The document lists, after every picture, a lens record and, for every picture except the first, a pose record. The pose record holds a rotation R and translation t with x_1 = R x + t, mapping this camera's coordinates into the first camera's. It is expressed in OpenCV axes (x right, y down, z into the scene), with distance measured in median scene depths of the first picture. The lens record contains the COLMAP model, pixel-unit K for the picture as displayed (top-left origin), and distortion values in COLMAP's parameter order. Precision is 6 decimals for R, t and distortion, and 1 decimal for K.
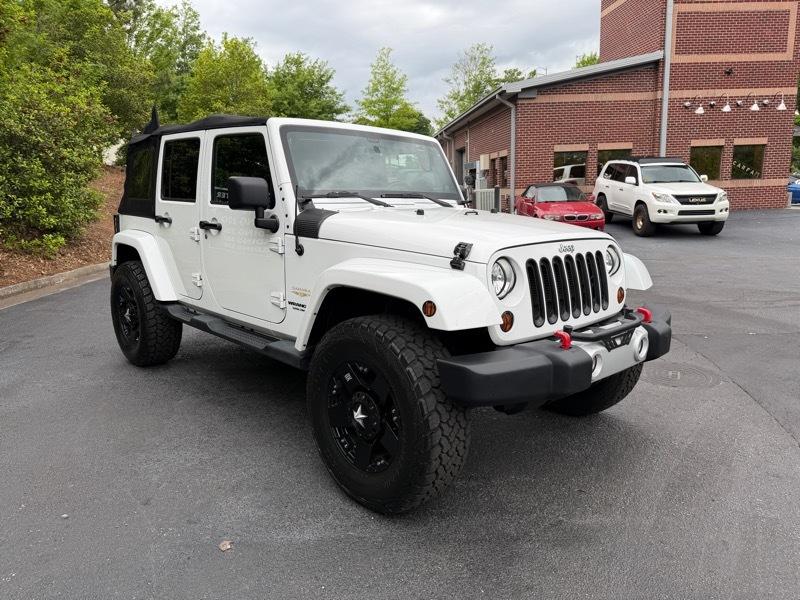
lens RADIAL K [[564.3, 0, 399.7], [0, 564.3, 295.0], [0, 0, 1]] dist [0.056910, -0.055939]
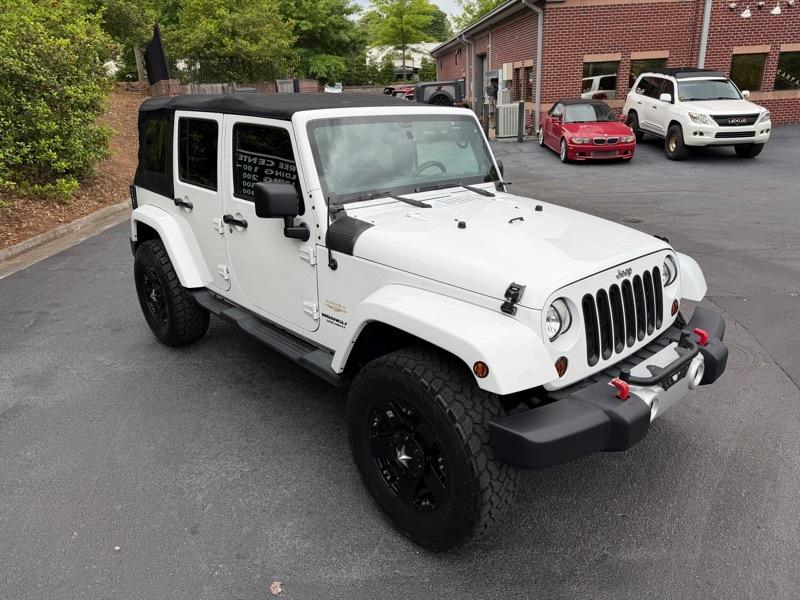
lens RADIAL K [[564.3, 0, 398.6], [0, 564.3, 298.5], [0, 0, 1]] dist [0.056910, -0.055939]
pose [[0.999610, -0.004781, -0.027528, -0.034853], [0.009228, 0.986460, 0.163739, -0.146905], [0.026373, -0.163929, 0.986119, 0.052329]]
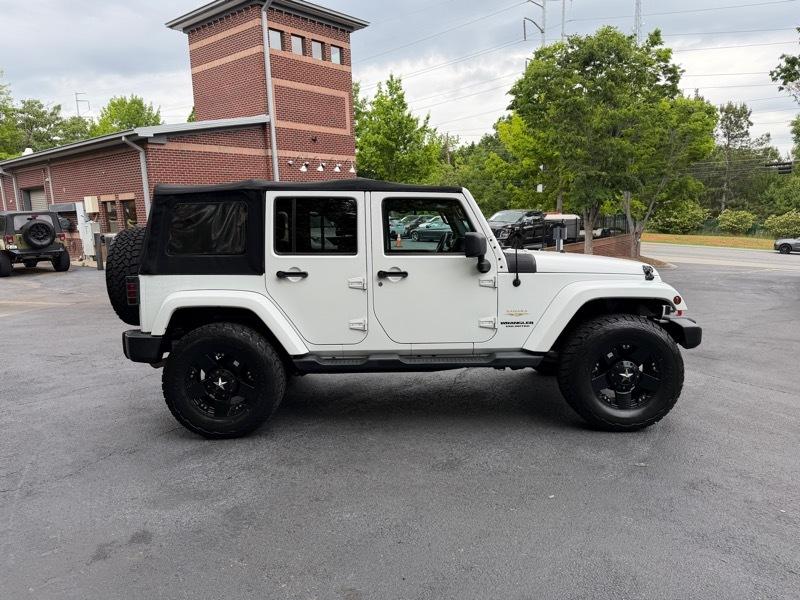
lens RADIAL K [[564.3, 0, 397.3], [0, 564.3, 297.5], [0, 0, 1]] dist [0.056910, -0.055939]
pose [[0.696801, -0.100770, 0.710151, -1.143949], [0.149077, 0.988808, -0.005964, -0.066087], [-0.701602, 0.110023, 0.704024, 0.190082]]
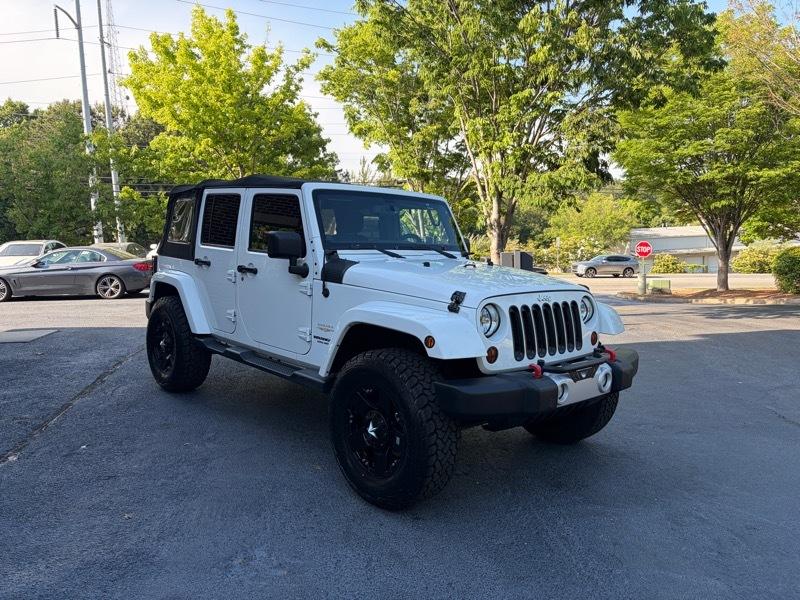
lens RADIAL K [[609.1, 0, 404.8], [0, 609.1, 296.5], [0, 0, 1]] dist [0.043972, -0.046733]
pose [[0.999566, 0.027383, -0.010847, 0.004370], [-0.028083, 0.997096, -0.070790, 0.012362], [0.008877, 0.071064, 0.997432, -0.239845]]
